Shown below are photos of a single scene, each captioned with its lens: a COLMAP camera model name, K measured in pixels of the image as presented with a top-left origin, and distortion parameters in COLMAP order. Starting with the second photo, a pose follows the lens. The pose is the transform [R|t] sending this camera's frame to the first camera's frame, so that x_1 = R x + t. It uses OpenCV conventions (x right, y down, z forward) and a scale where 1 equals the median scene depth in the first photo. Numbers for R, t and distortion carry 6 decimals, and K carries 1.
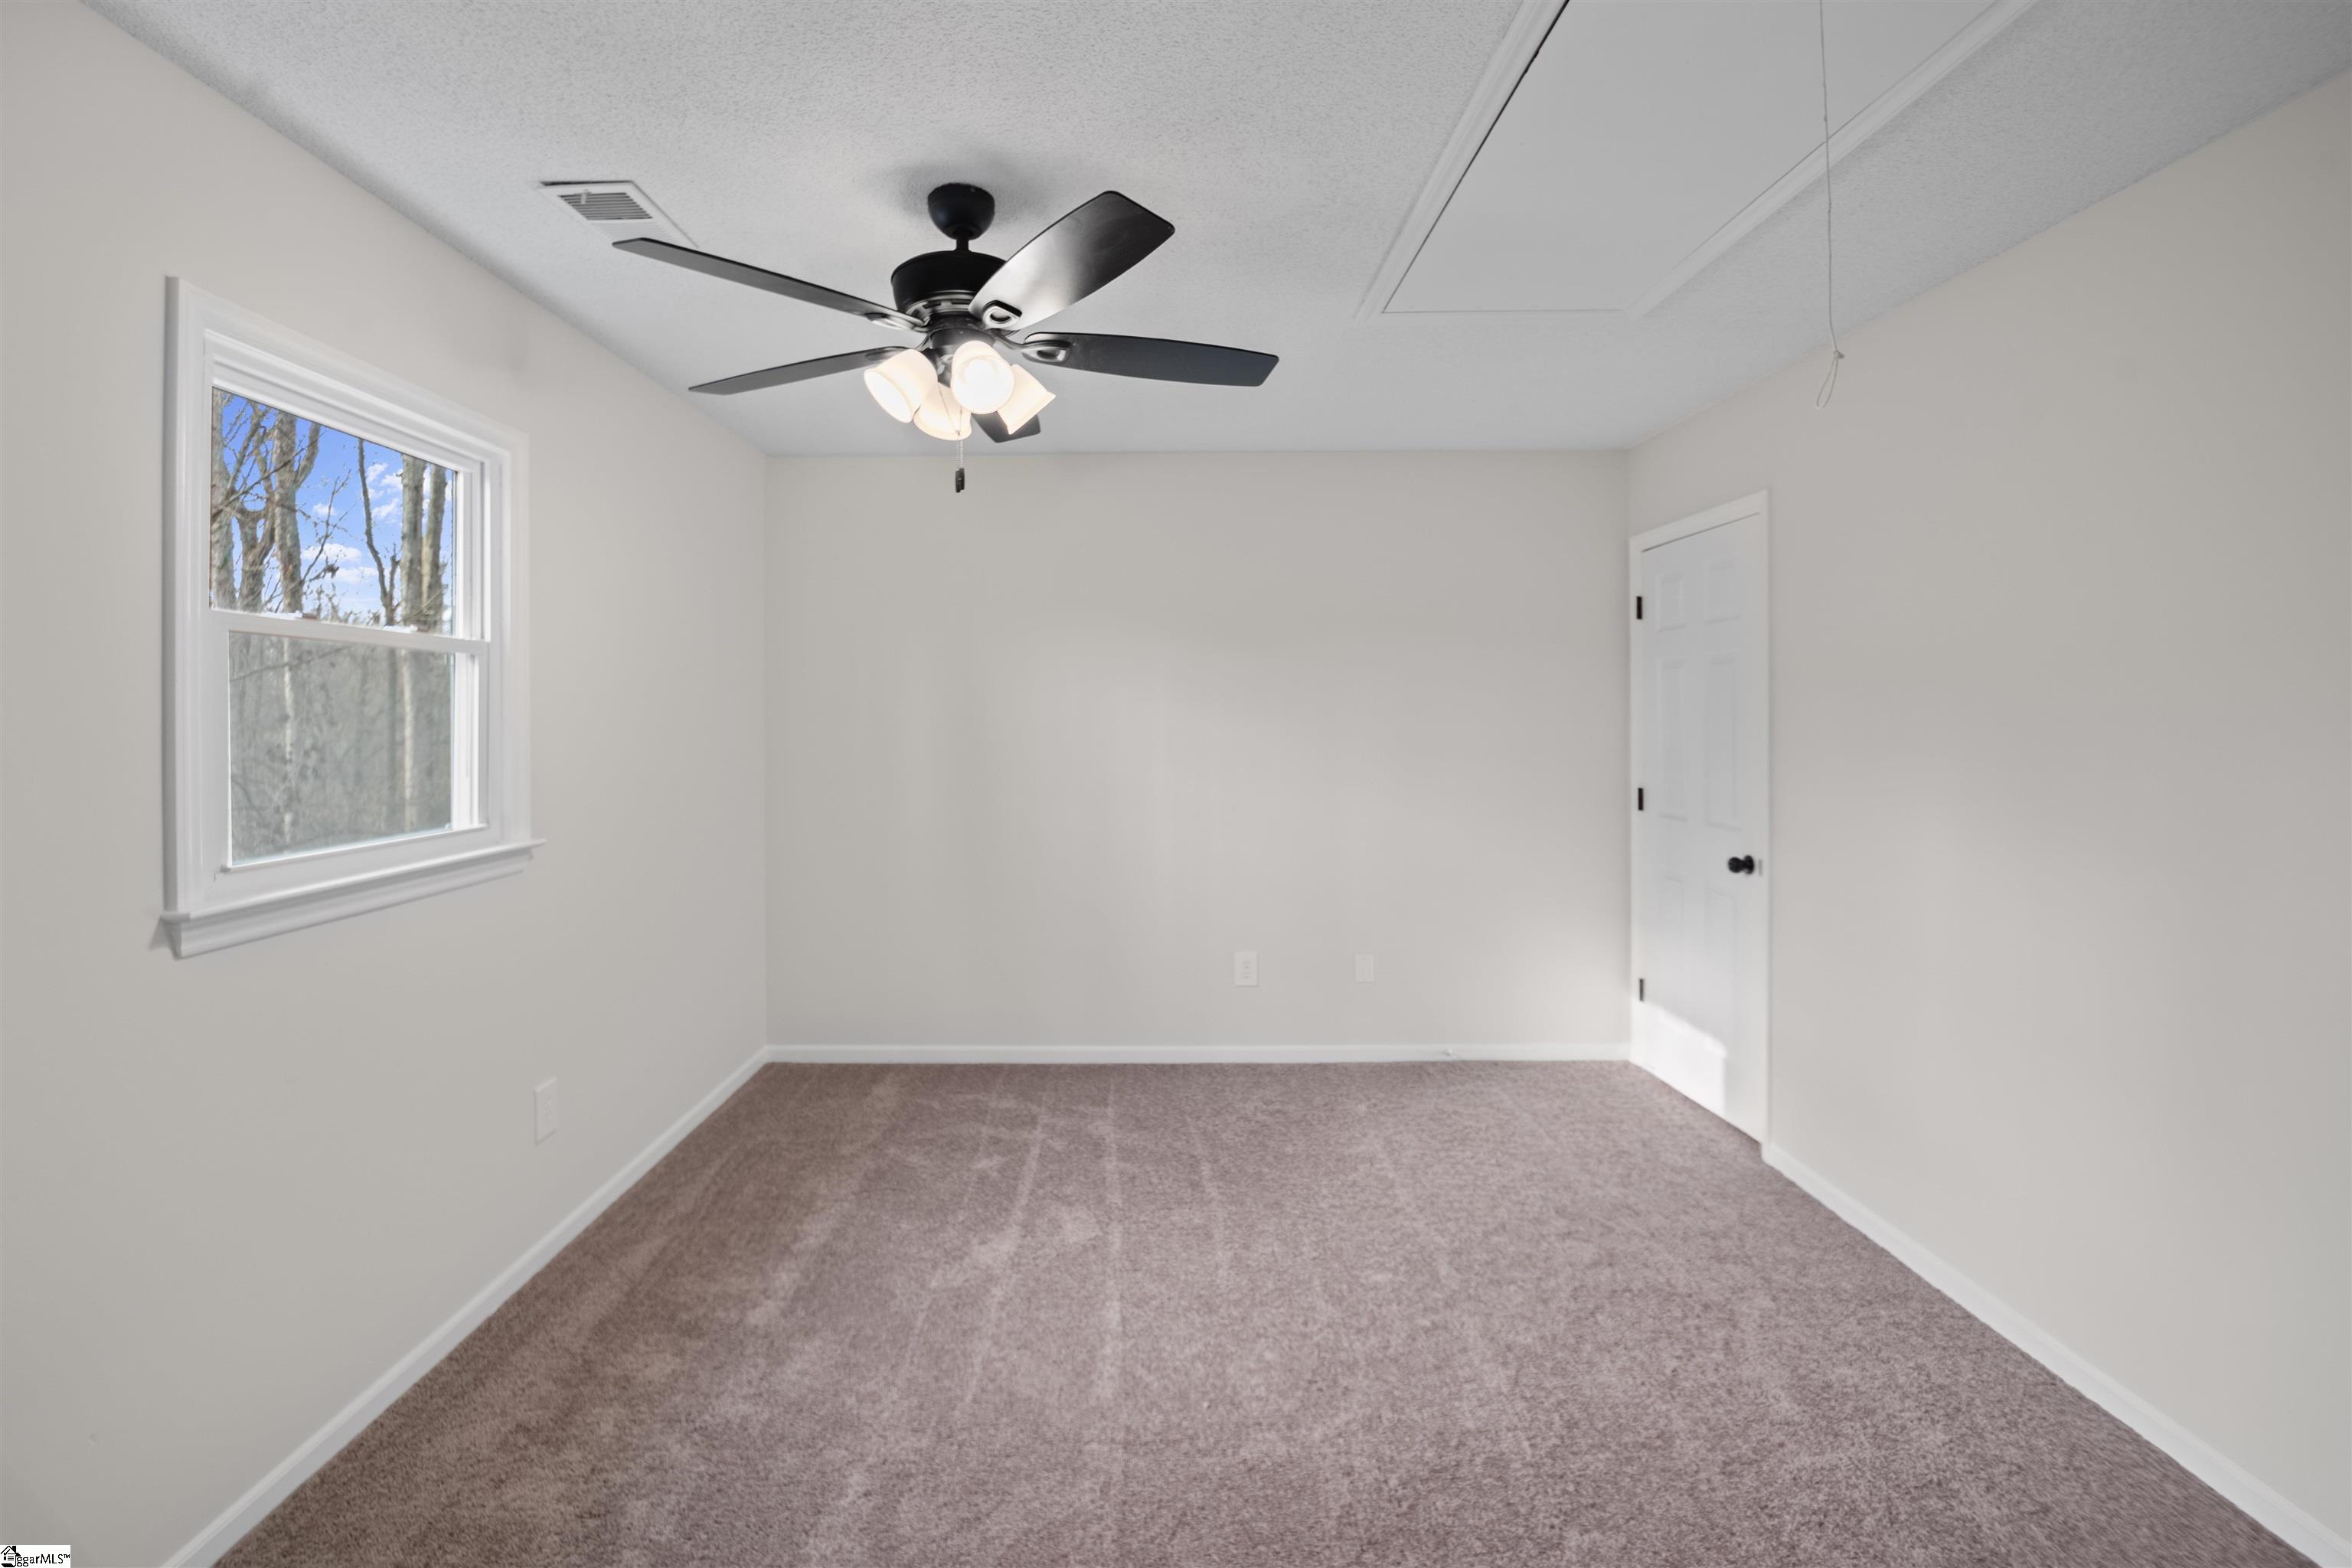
lens RADIAL K [[978.0, 0, 1176.0], [0, 978.0, 784.0], [0, 0, 1]] dist [-0.015472, -0.009139]
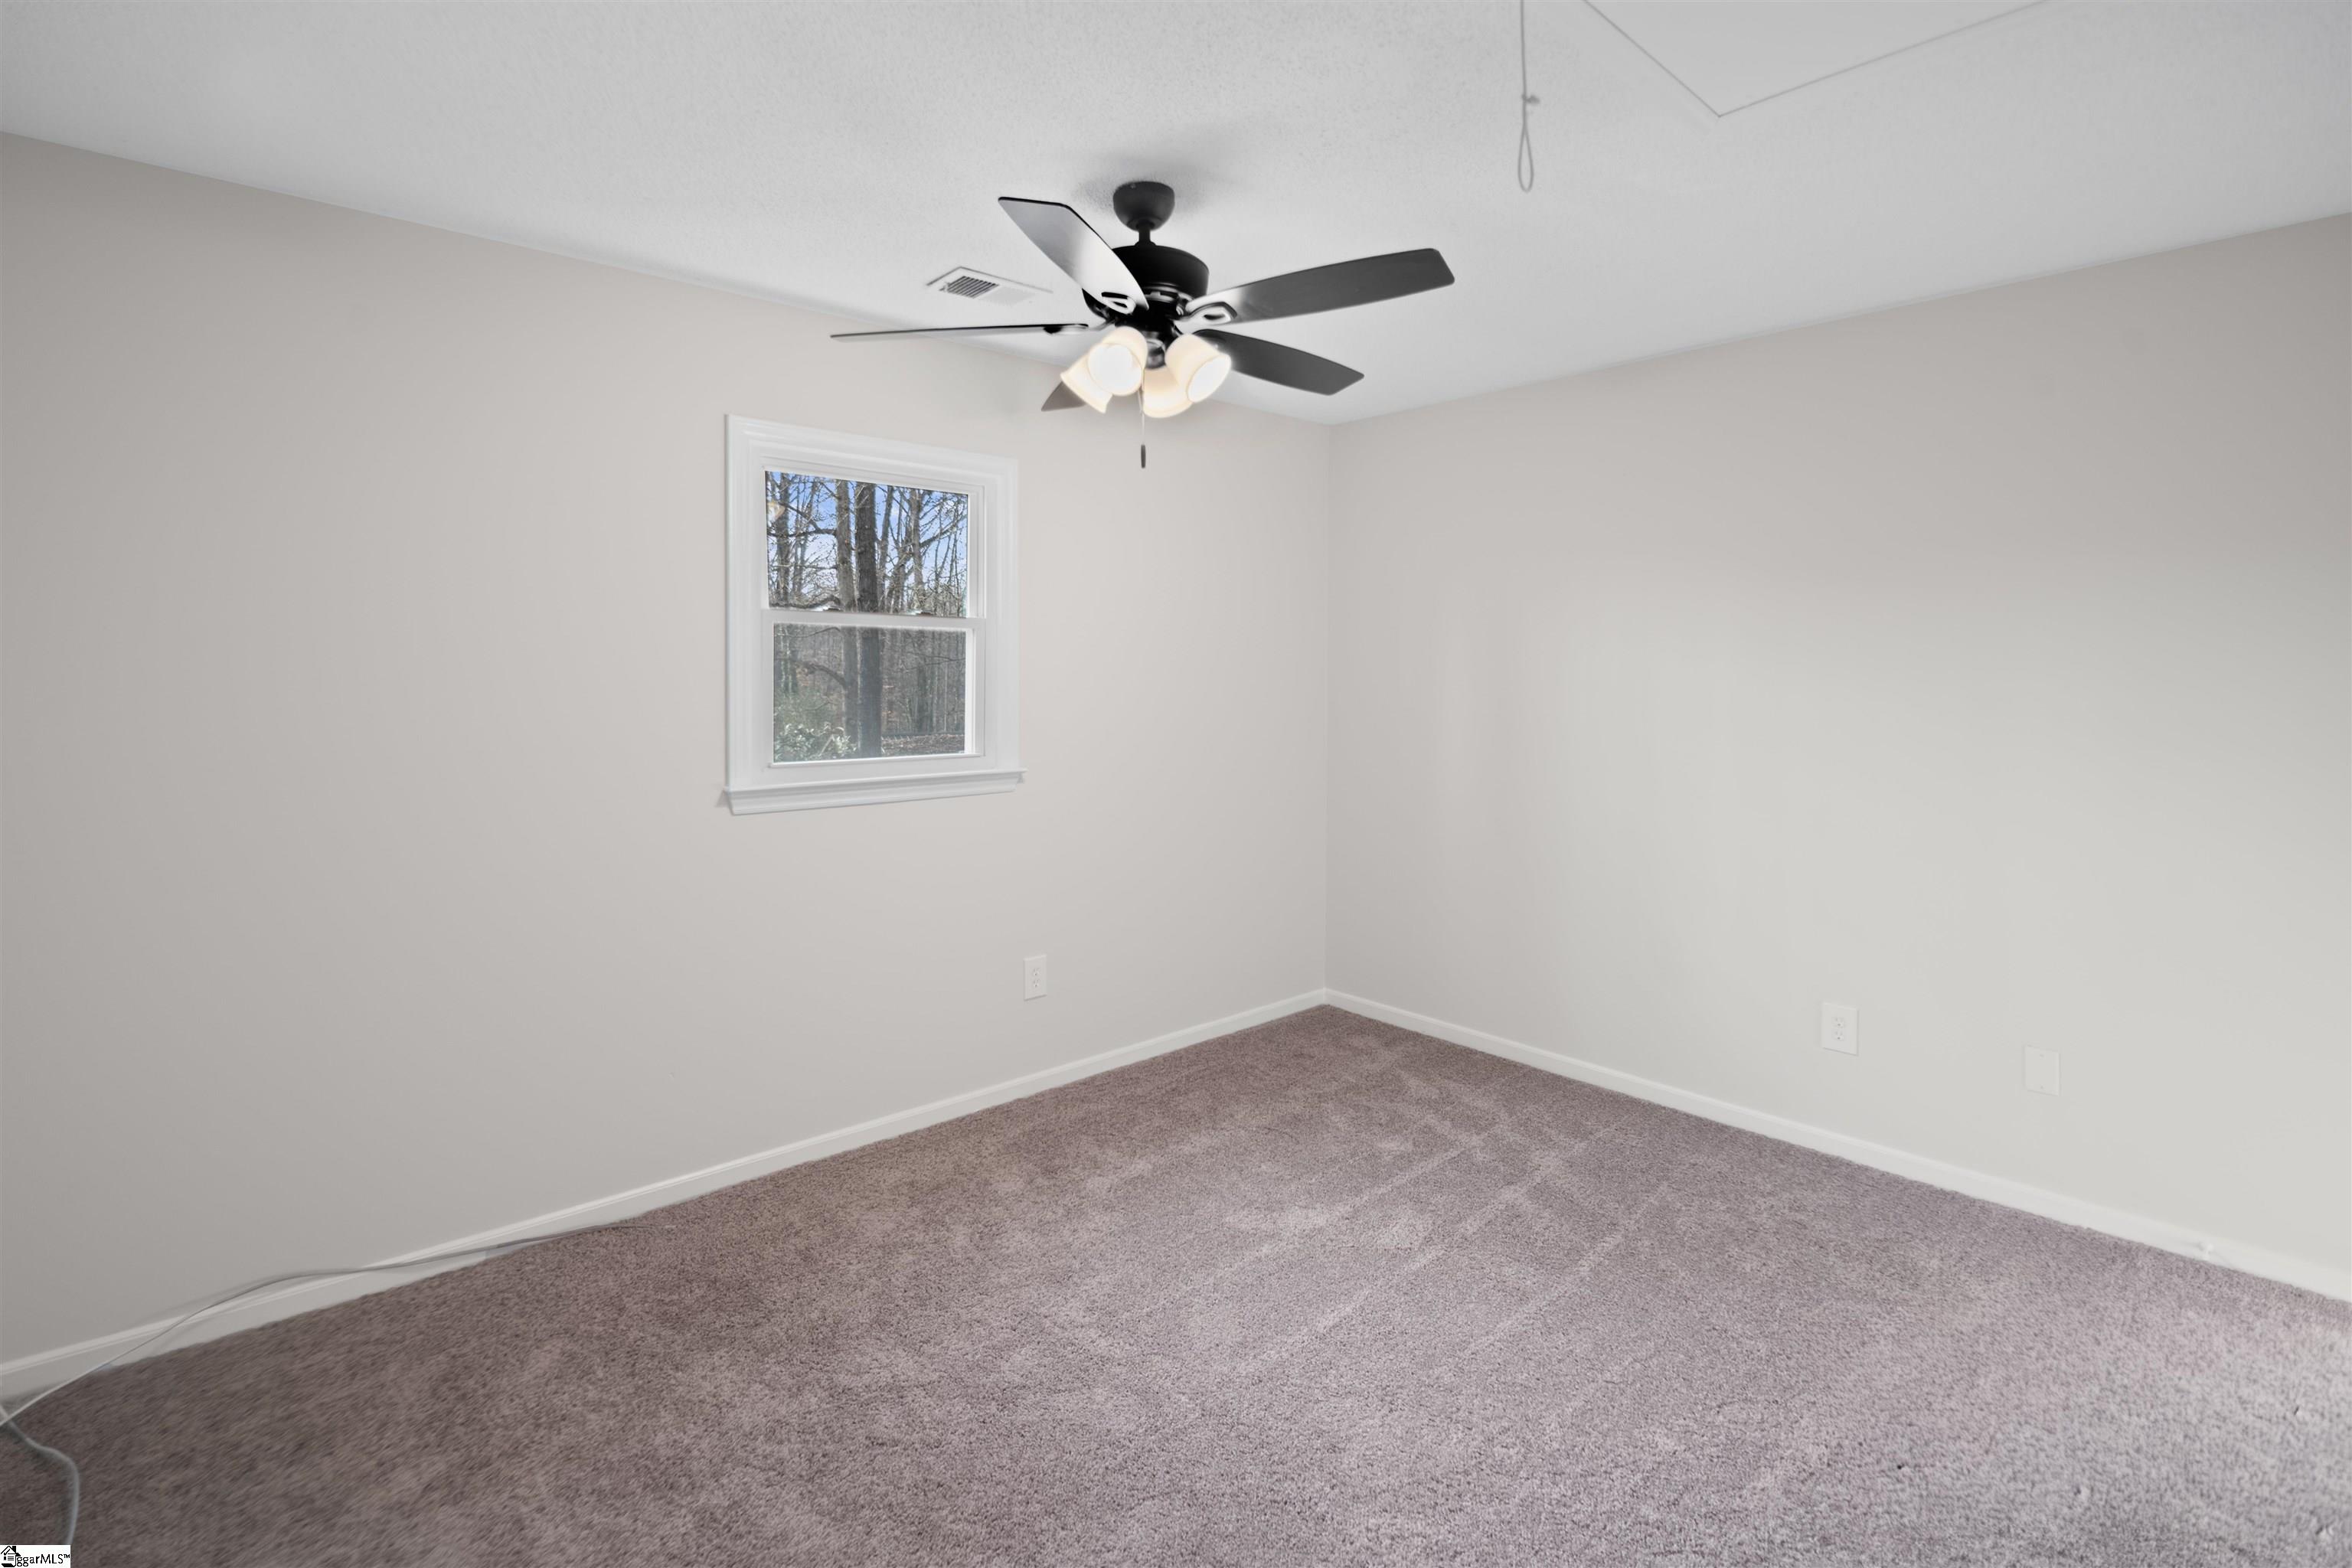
lens RADIAL K [[1045.4, 0, 1149.0], [0, 1045.4, 761.8], [0, 0, 1]] dist [-0.010555, -0.012543]
pose [[0.667287, 0.066667, -0.741811, 0.423356], [-0.055288, 0.997672, 0.039928, -0.014533], [0.742746, 0.014370, 0.669419, 0.151930]]
